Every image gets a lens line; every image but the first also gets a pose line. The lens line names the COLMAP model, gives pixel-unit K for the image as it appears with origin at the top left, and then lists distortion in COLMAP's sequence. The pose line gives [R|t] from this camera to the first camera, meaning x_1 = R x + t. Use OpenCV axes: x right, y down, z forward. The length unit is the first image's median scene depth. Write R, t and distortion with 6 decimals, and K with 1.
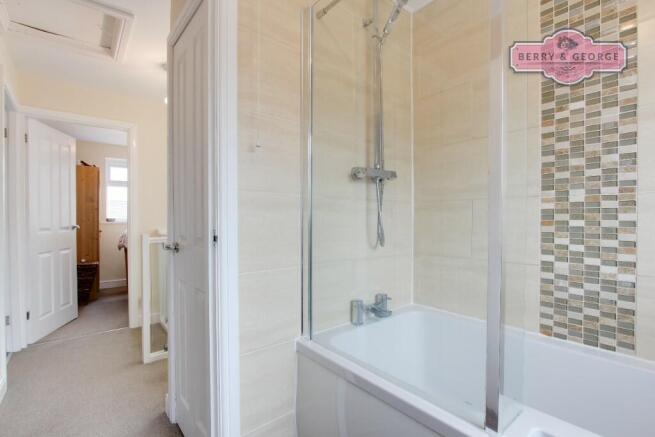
lens RADIAL K [[307.0, 0, 327.8], [0, 307.0, 220.2], [0, 0, 1]] dist [-0.014101, 0.001000]
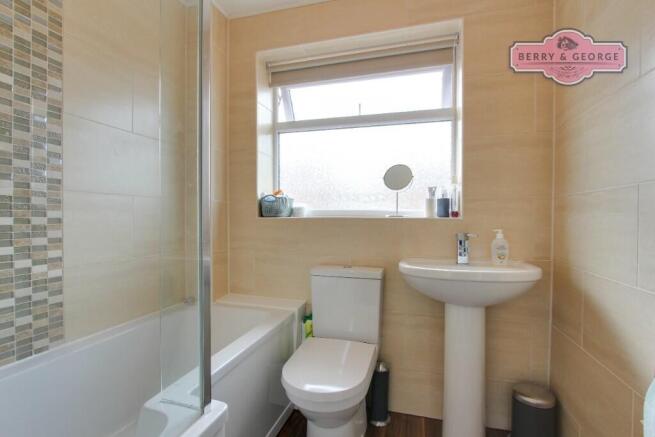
lens RADIAL K [[307.0, 0, 327.6], [0, 307.0, 219.6], [0, 0, 1]] dist [-0.014101, 0.001000]
pose [[-0.568448, -0.007974, 0.822680, -0.377592], [-0.002185, 0.999964, 0.008182, -0.003224], [-0.822716, 0.002853, -0.568445, 0.792791]]
